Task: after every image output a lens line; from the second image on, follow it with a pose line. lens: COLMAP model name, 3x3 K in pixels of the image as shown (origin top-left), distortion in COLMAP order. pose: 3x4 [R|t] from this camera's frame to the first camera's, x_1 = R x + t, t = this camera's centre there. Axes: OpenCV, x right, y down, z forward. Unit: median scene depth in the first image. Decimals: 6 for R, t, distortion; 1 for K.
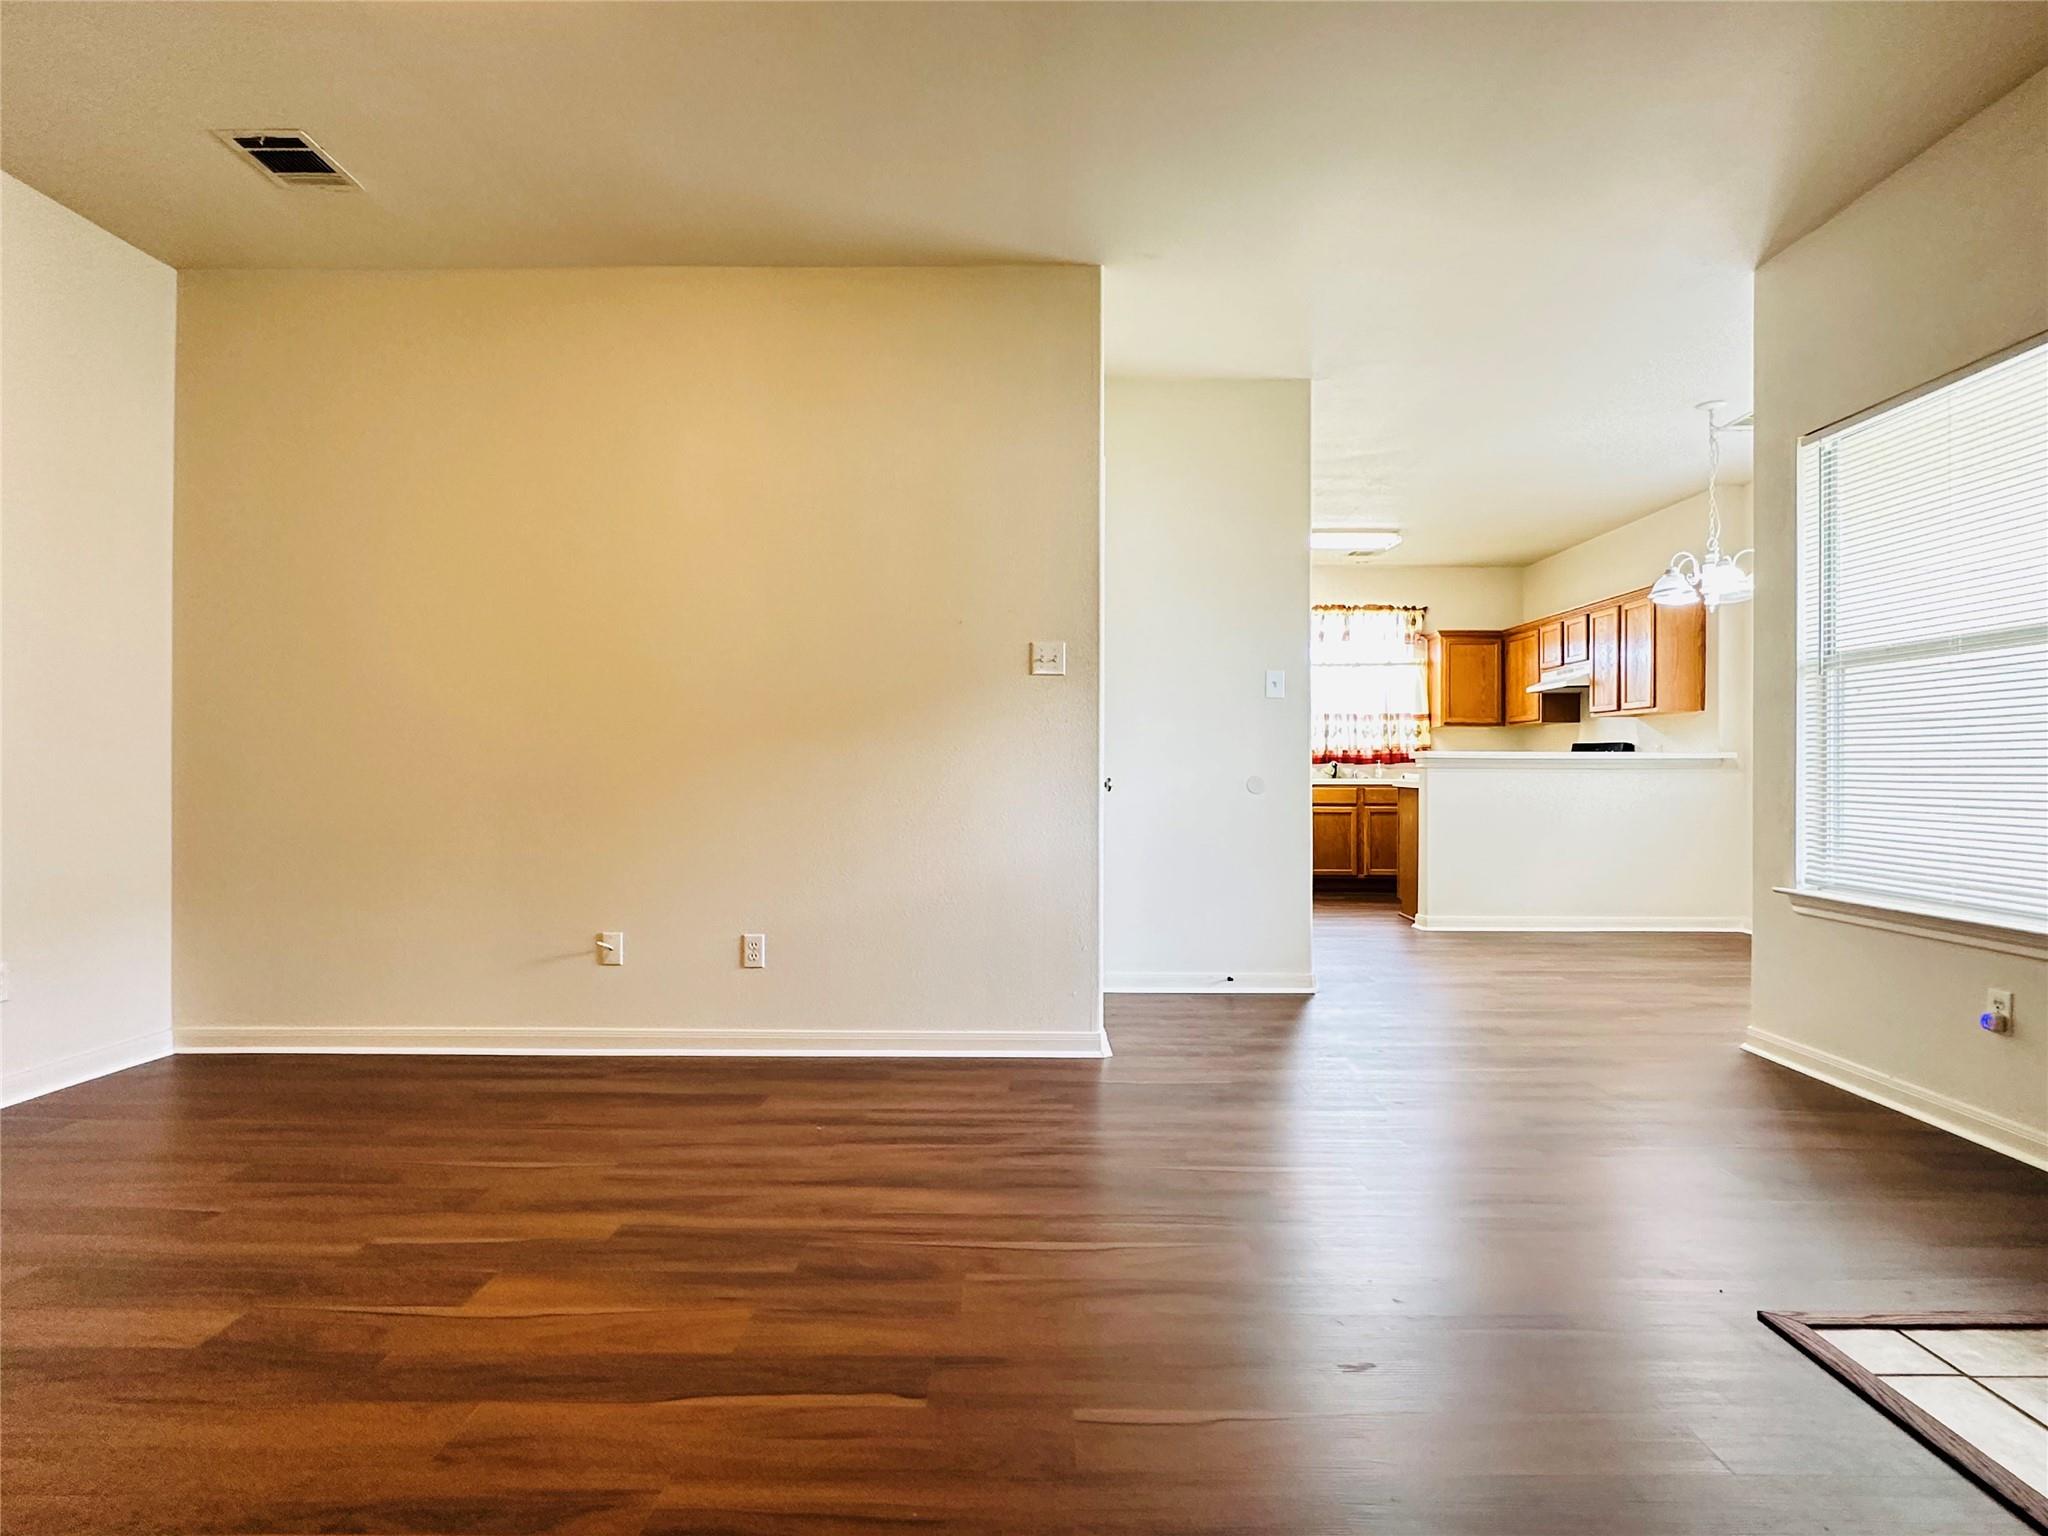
lens RADIAL K [[1084.7, 0, 1024.0], [0, 1084.7, 768.0], [0, 0, 1]] dist [-0.004993, -0.000423]
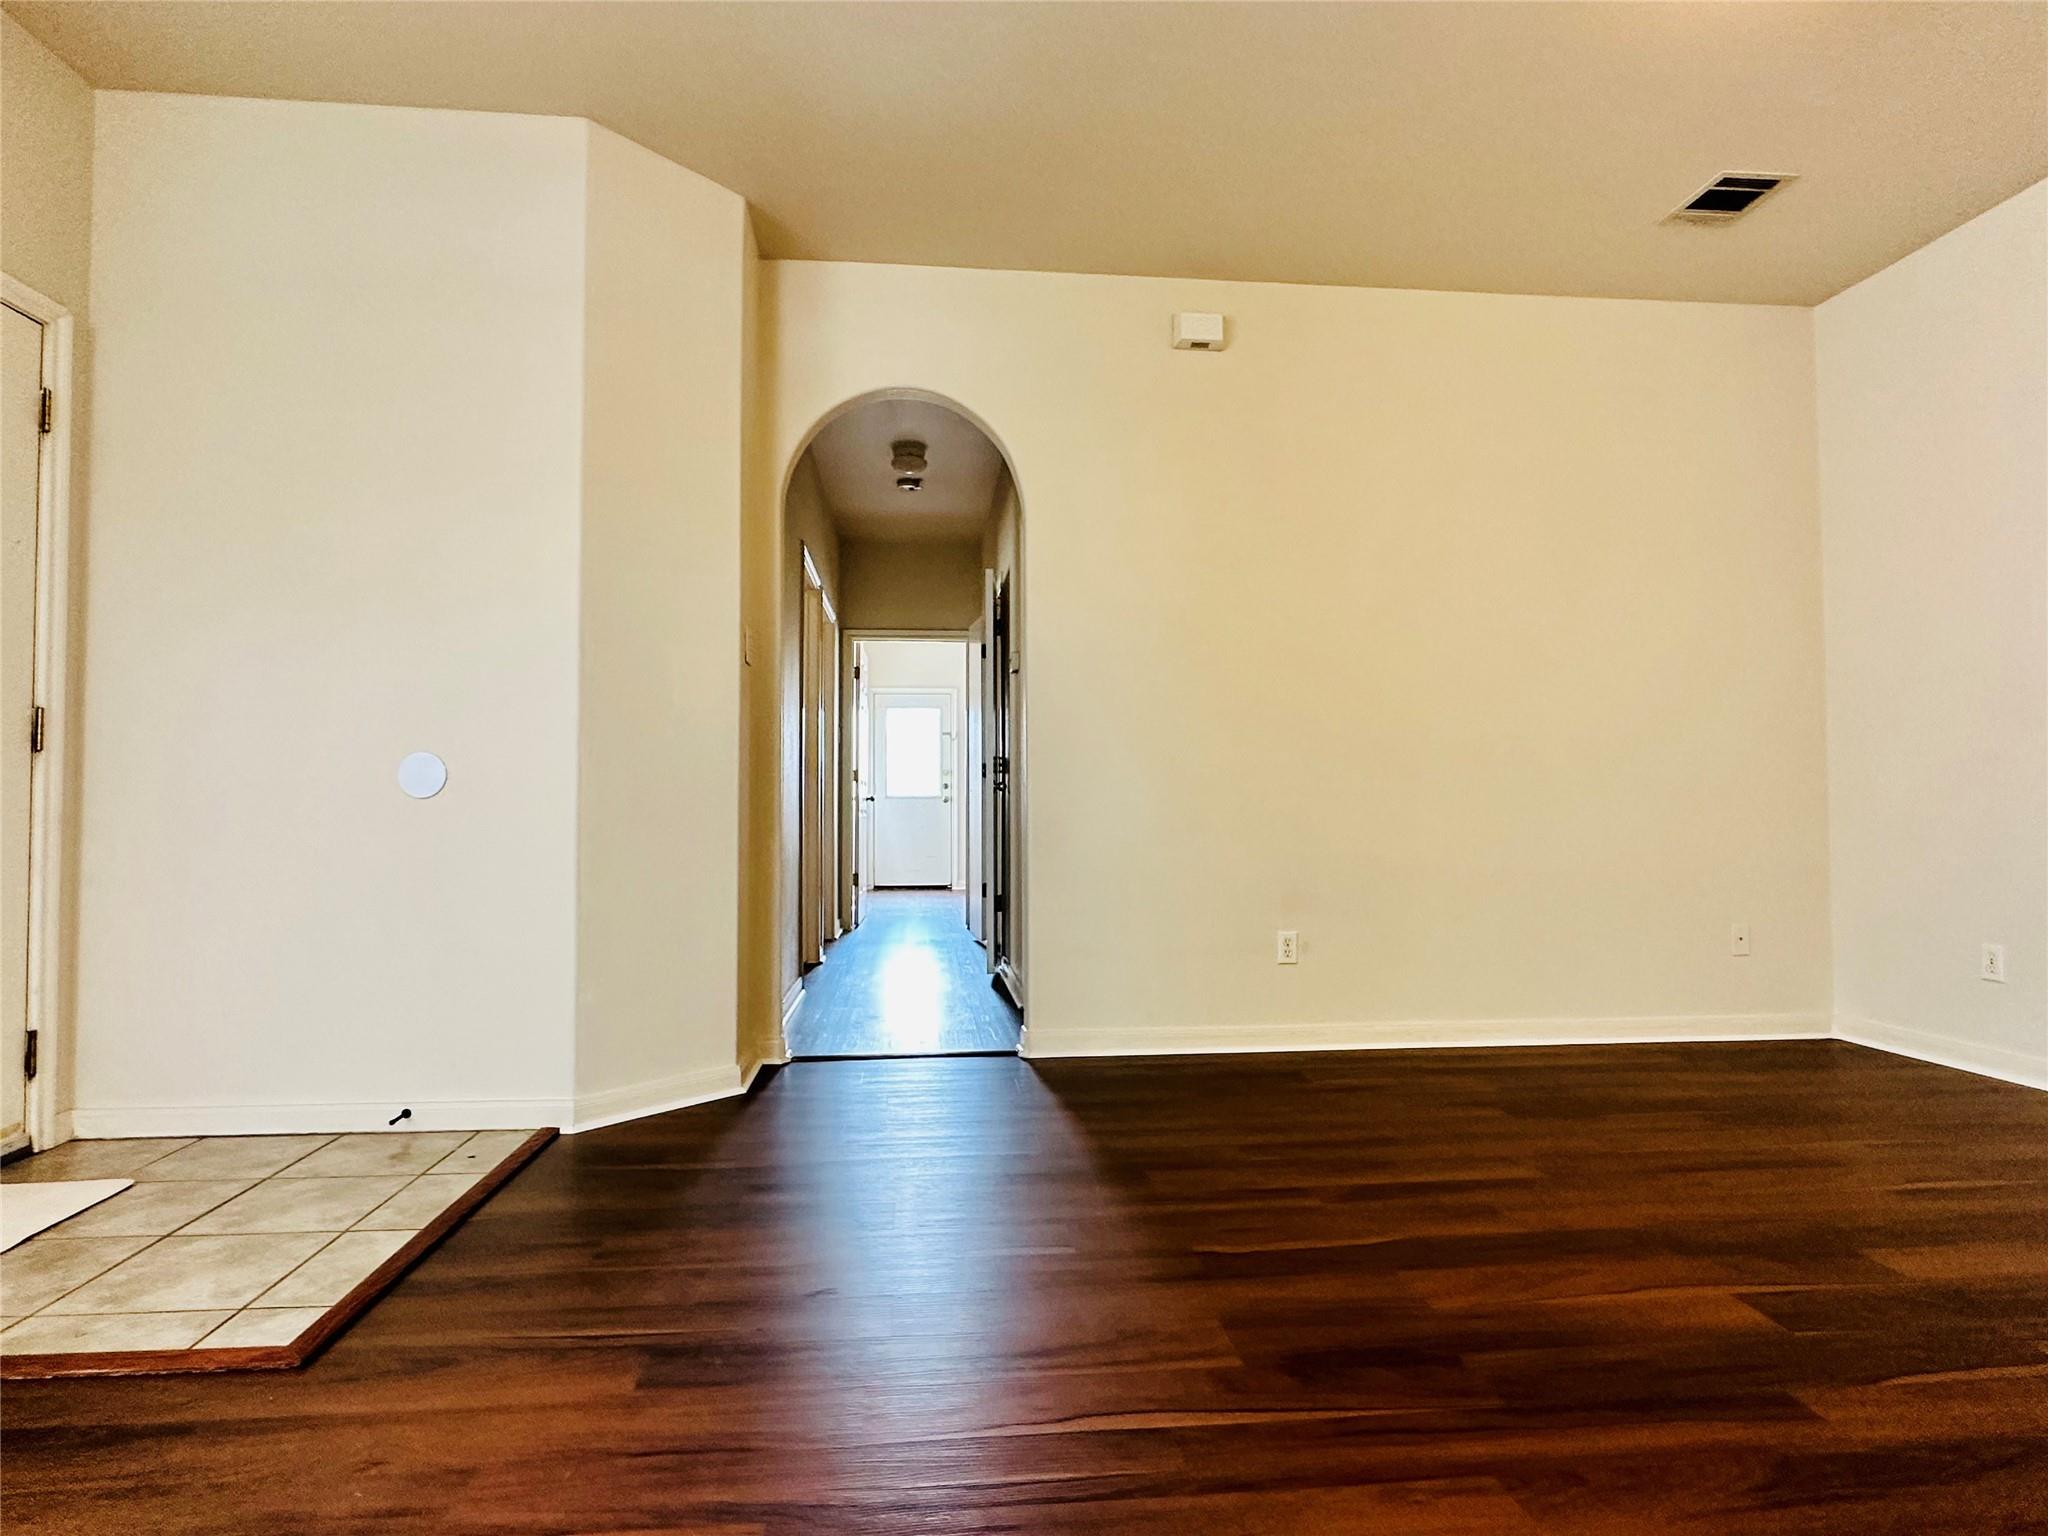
lens RADIAL K [[1084.7, 0, 1024.0], [0, 1084.7, 768.0], [0, 0, 1]] dist [-0.004993, -0.000423]
pose [[-0.993715, -0.001207, -0.111934, 0.162452], [0.003210, 0.999223, -0.039274, 0.053129], [0.111895, -0.039386, -0.992939, 1.463598]]
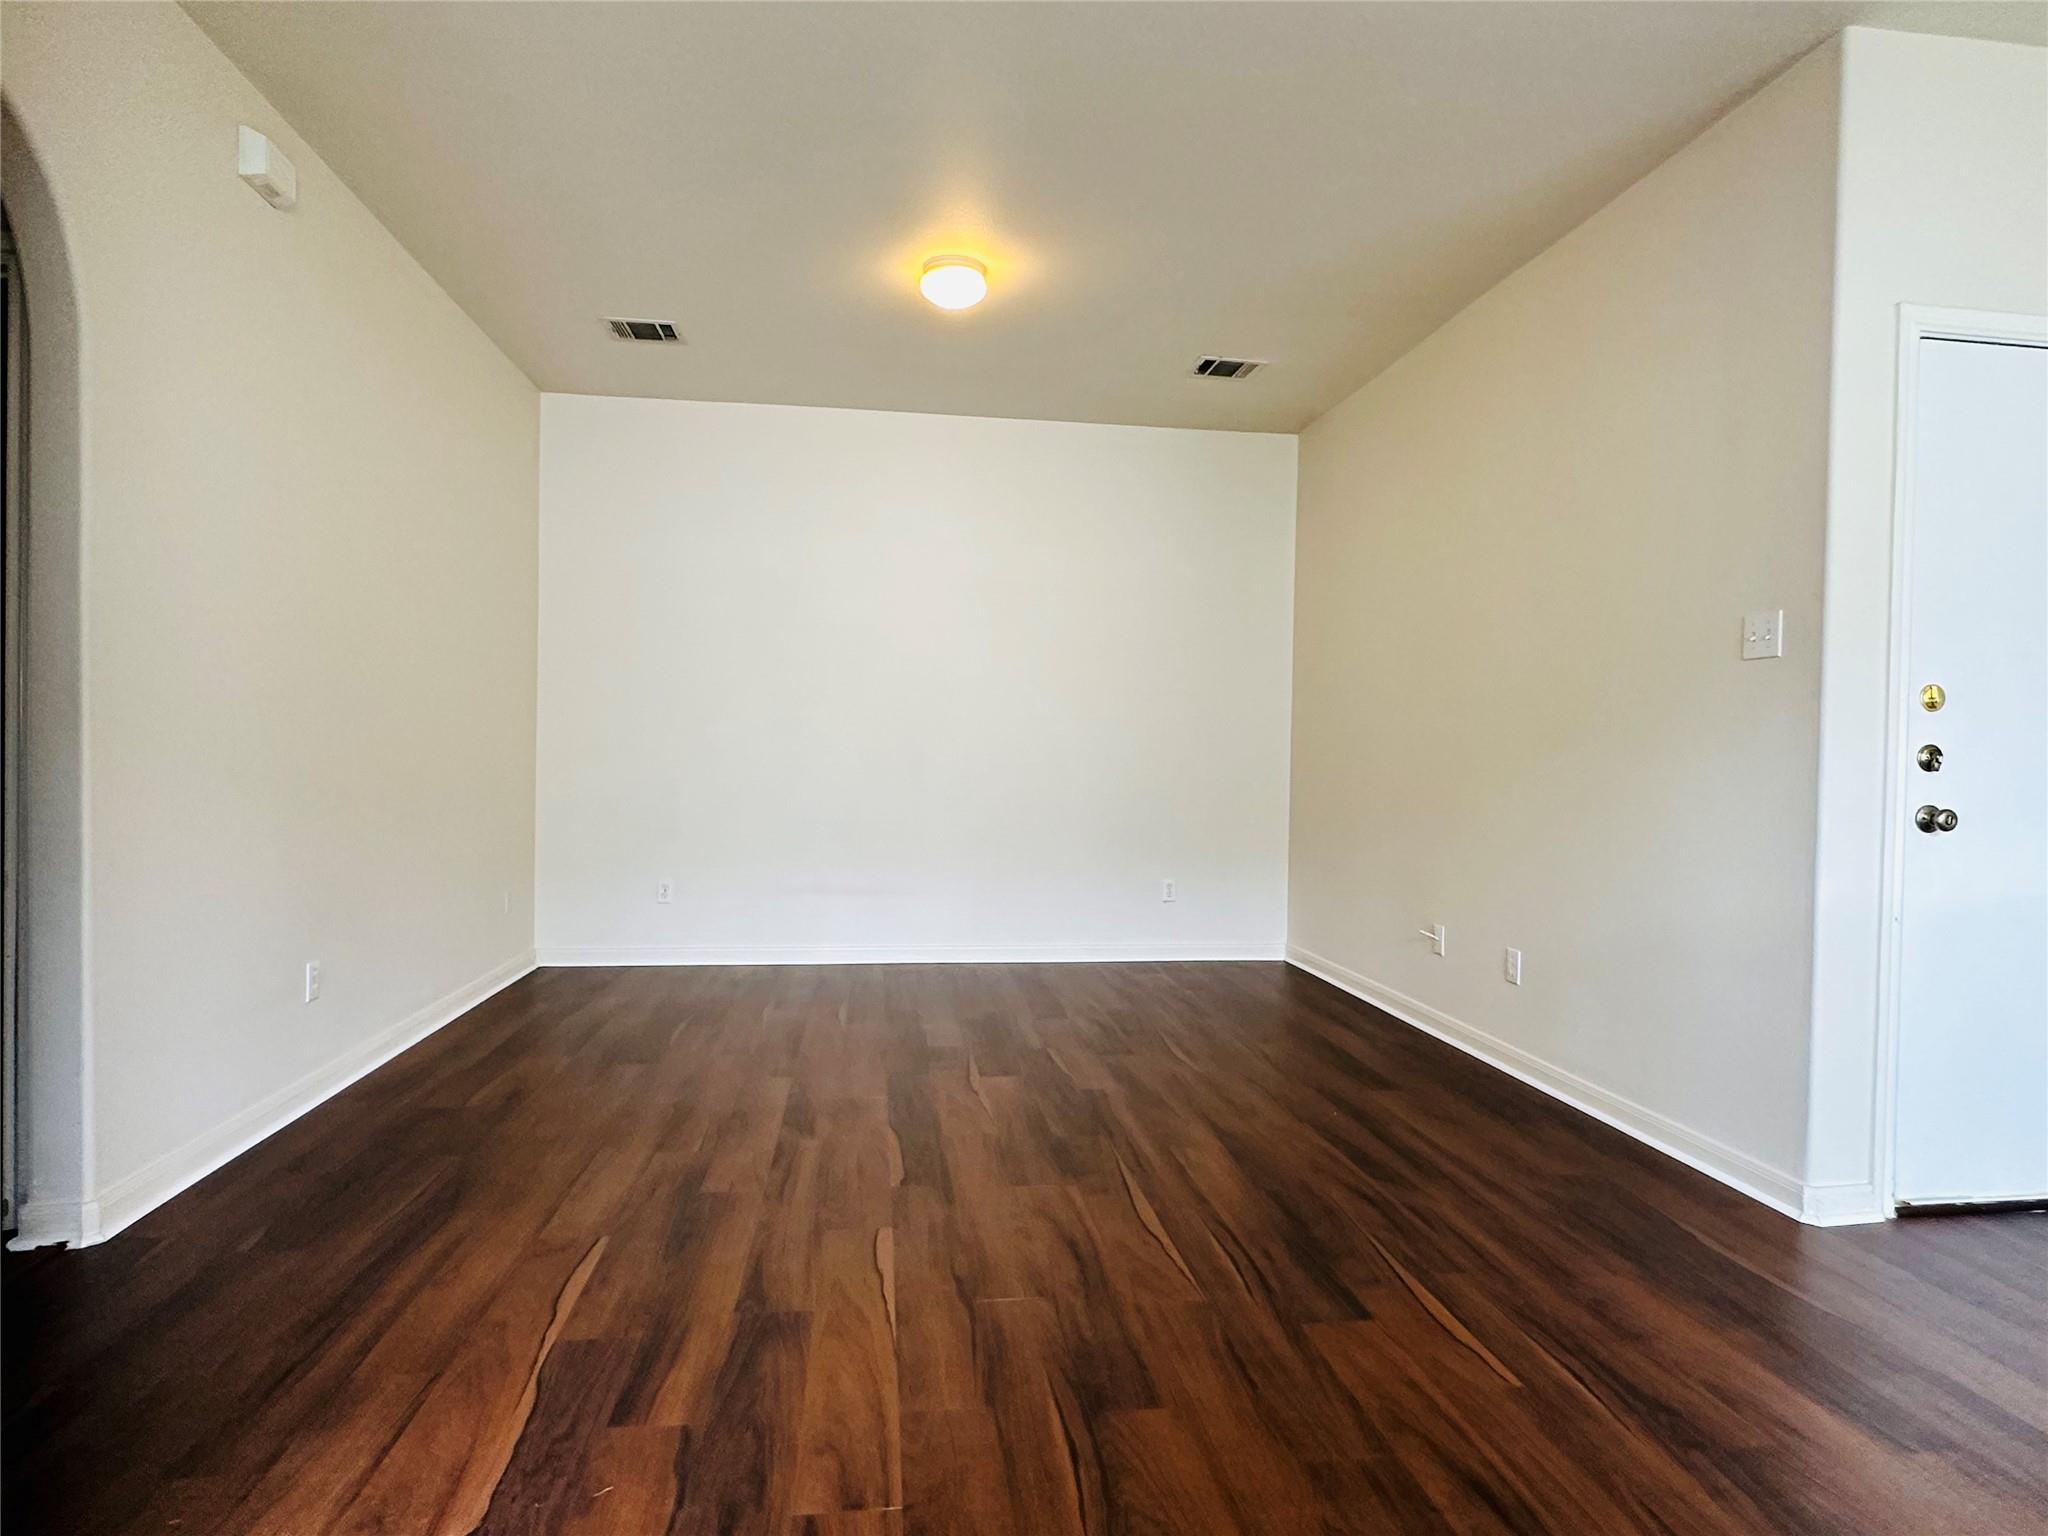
lens RADIAL K [[1084.7, 0, 1024.0], [0, 1084.7, 768.0], [0, 0, 1]] dist [-0.004993, -0.000423]
pose [[0.148693, 0.012632, -0.988803, 0.964188], [-0.012083, 0.999867, 0.010956, -0.023026], [0.988810, 0.010319, 0.148826, 0.618068]]
